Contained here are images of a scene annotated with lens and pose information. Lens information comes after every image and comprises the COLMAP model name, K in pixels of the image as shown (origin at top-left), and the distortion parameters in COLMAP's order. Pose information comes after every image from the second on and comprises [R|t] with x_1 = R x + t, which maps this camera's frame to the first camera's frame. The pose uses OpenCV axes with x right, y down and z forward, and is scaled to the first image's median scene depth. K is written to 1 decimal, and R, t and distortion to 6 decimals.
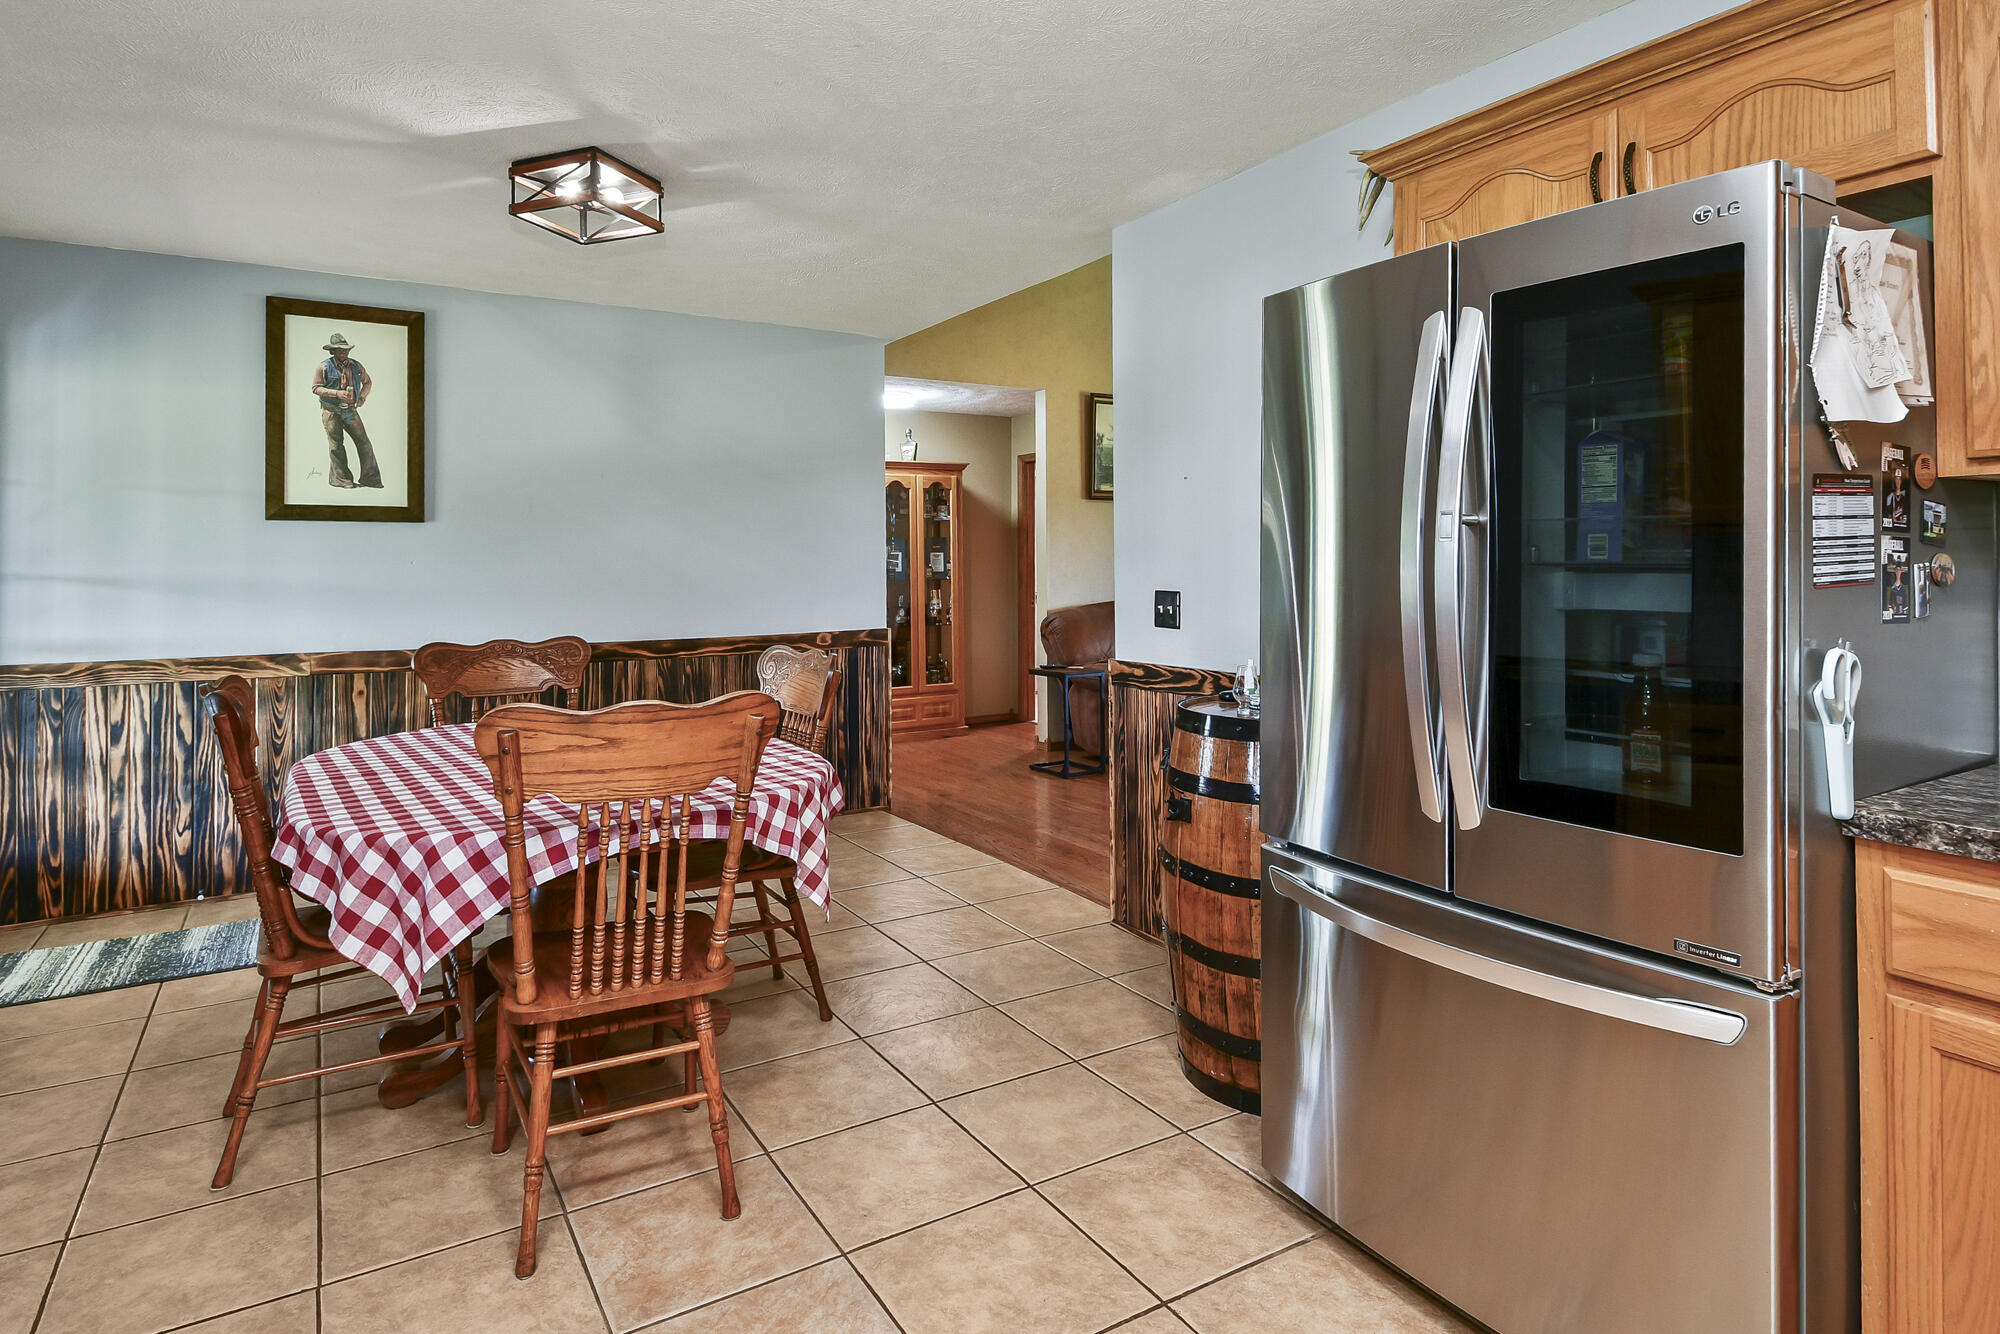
lens RADIAL K [[1035.3, 0, 999.0], [0, 1035.3, 548.0], [0, 0, 1]] dist [0.000974, -0.006895]
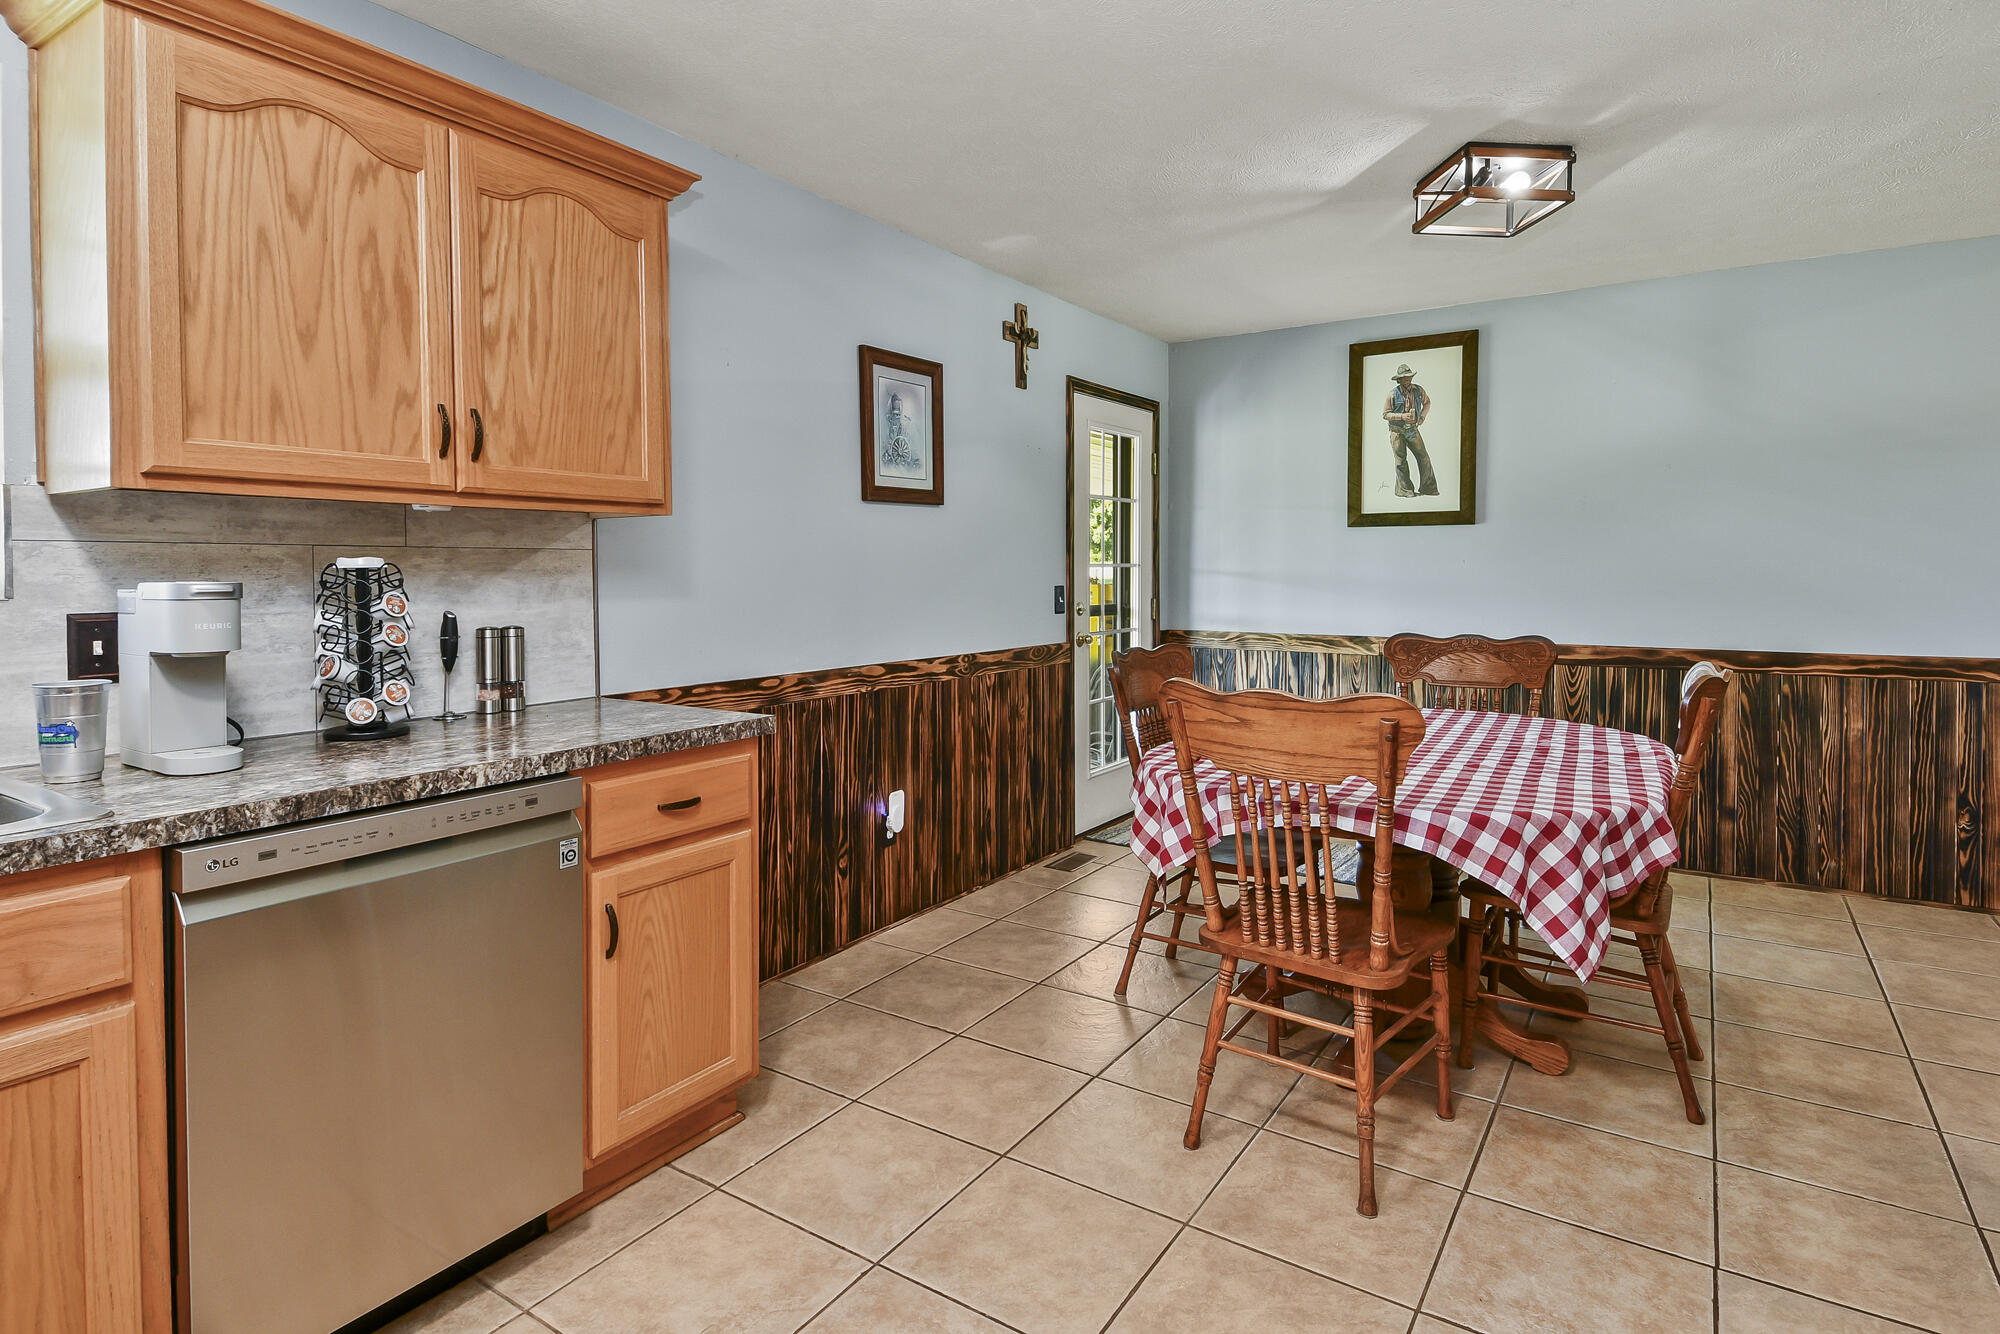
lens RADIAL K [[1035.3, 0, 1091.0], [0, 1035.3, 586.0], [0, 0, 1]] dist [0.000974, -0.006895]
pose [[0.449174, 0.021256, -0.893191, 0.267753], [0.012530, 0.999469, 0.030086, 0.002376], [0.893356, -0.024706, 0.448669, 0.173042]]
